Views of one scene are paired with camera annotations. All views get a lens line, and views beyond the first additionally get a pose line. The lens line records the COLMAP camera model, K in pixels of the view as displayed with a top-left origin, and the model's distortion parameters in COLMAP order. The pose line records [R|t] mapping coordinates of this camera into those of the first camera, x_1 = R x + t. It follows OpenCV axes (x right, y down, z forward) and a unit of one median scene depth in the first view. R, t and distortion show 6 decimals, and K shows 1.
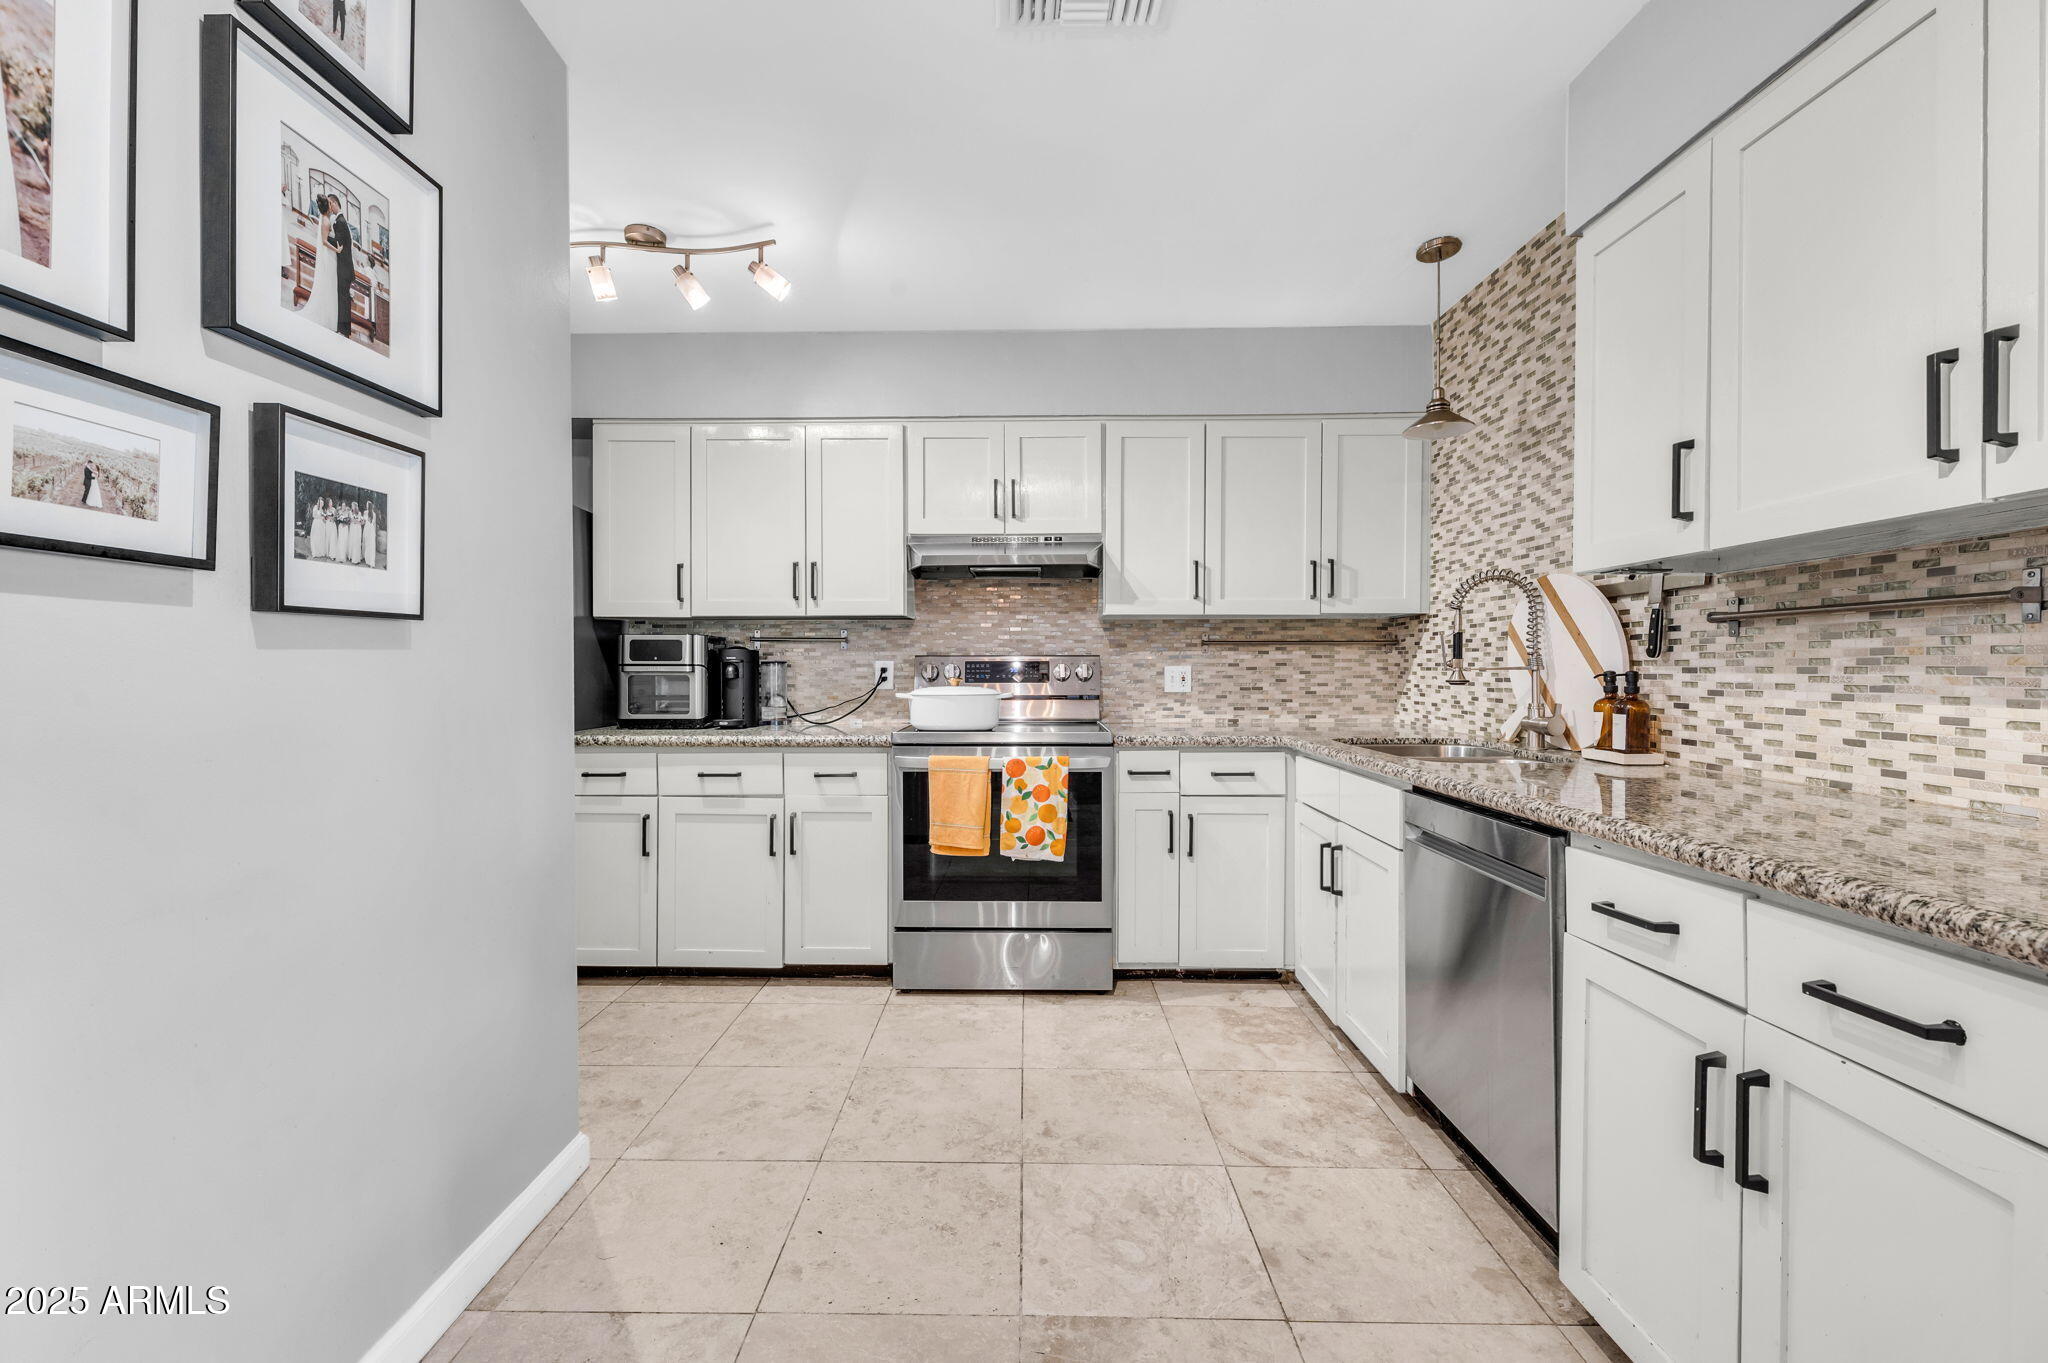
lens RADIAL K [[833.7, 0, 1020.0], [0, 833.7, 671.0], [0, 0, 1]] dist [0.000369, -0.000006]
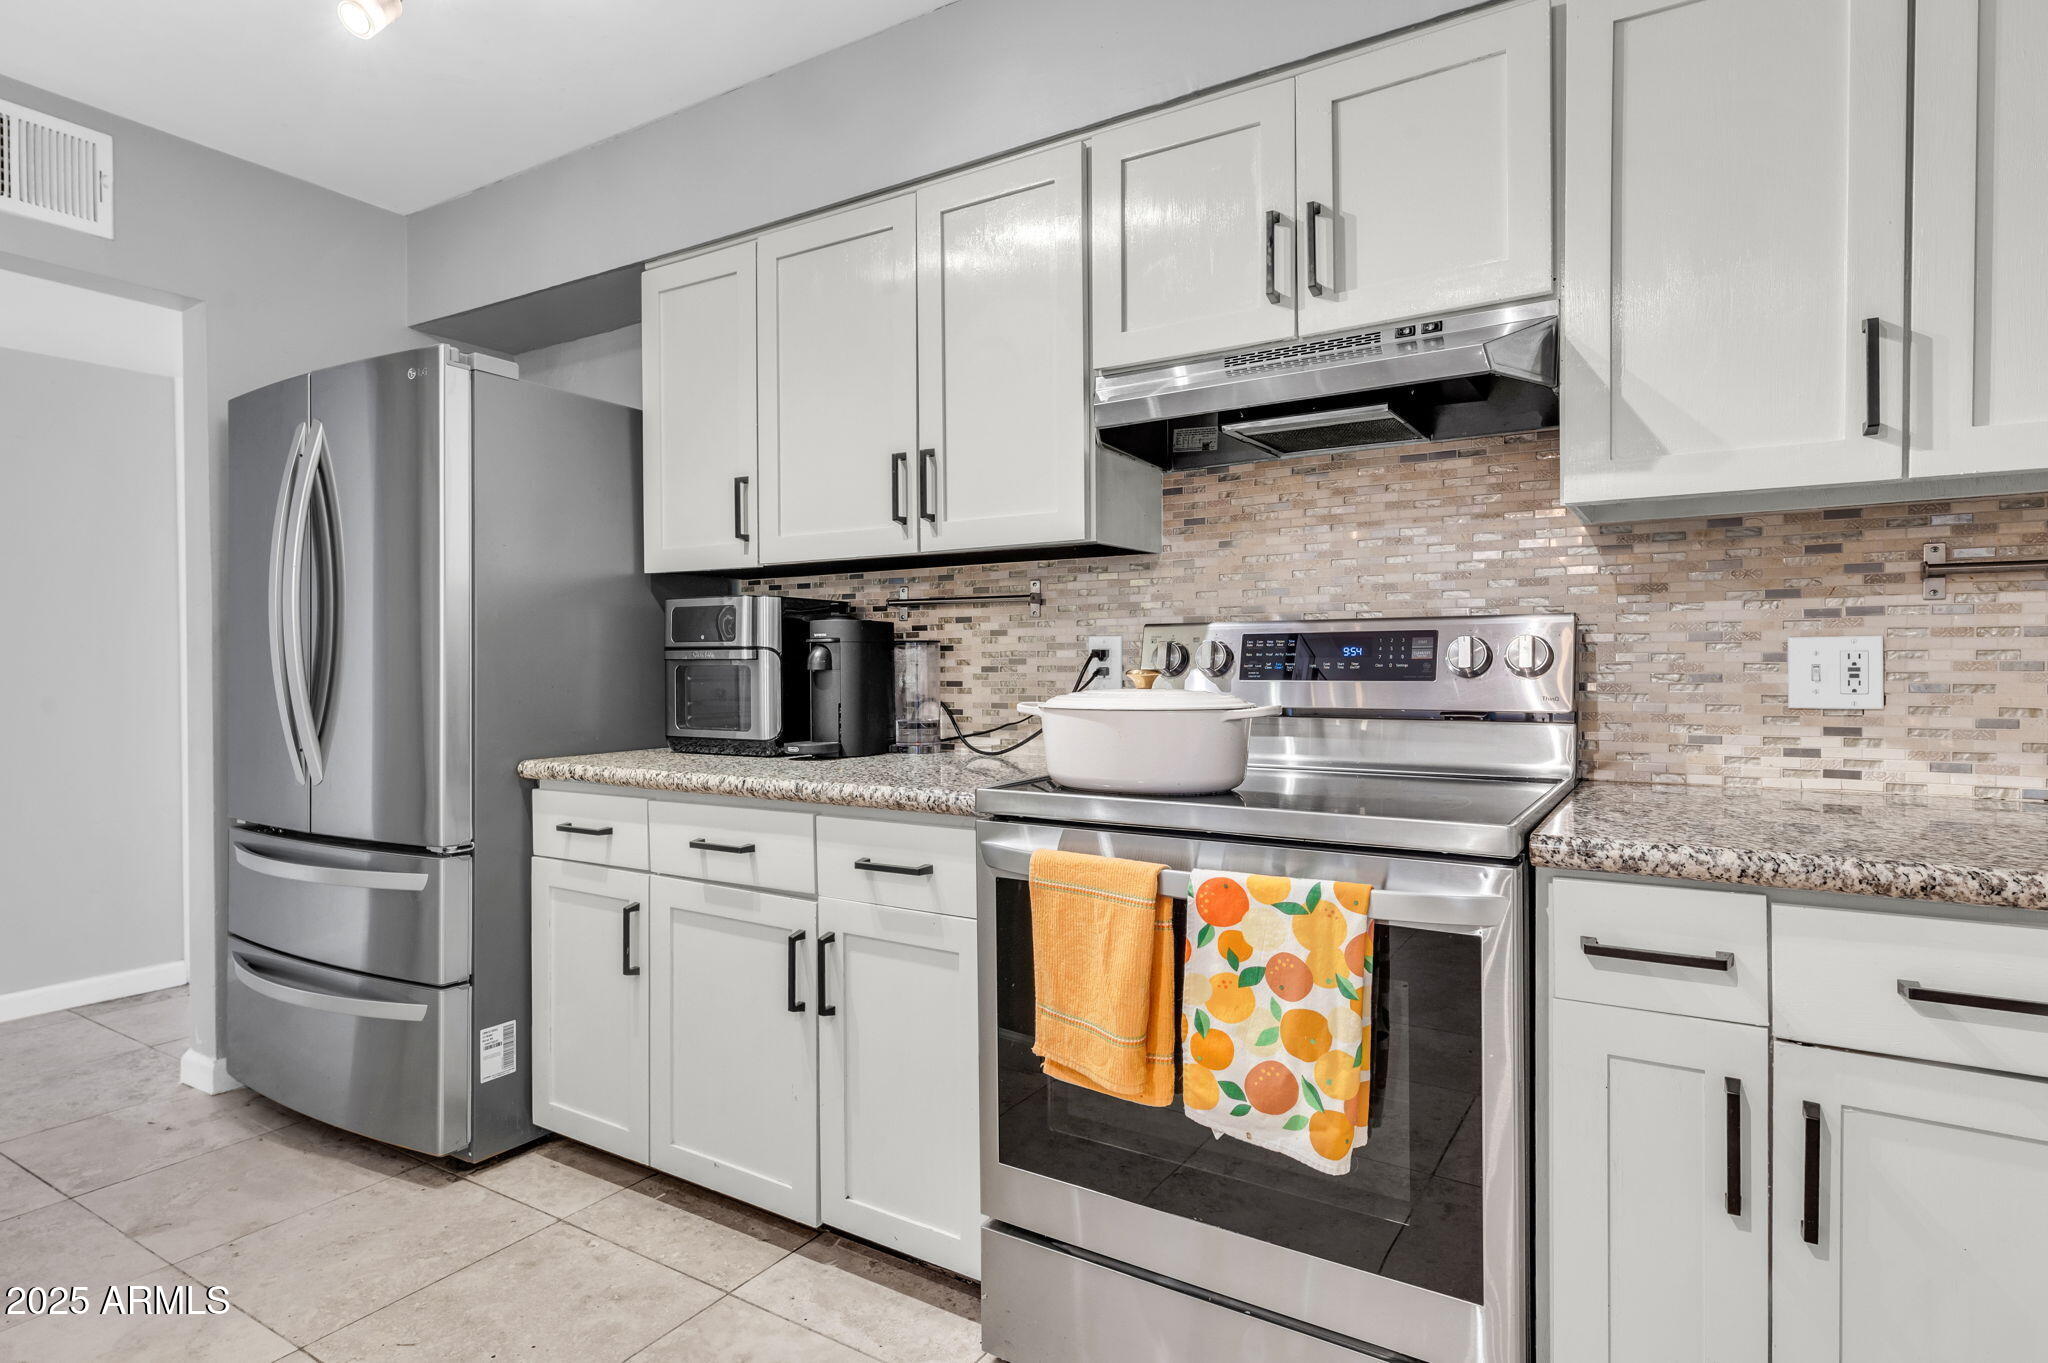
lens RADIAL K [[1036.6, 0, 1021.4], [0, 1036.6, 671.9], [0, 0, 1]] dist [0.009219, 0.000088]
pose [[0.841596, 0.001159, -0.540107, 0.166406], [0.004583, 0.999946, 0.009286, 0.004253], [0.540089, -0.010290, 0.841545, 0.511910]]
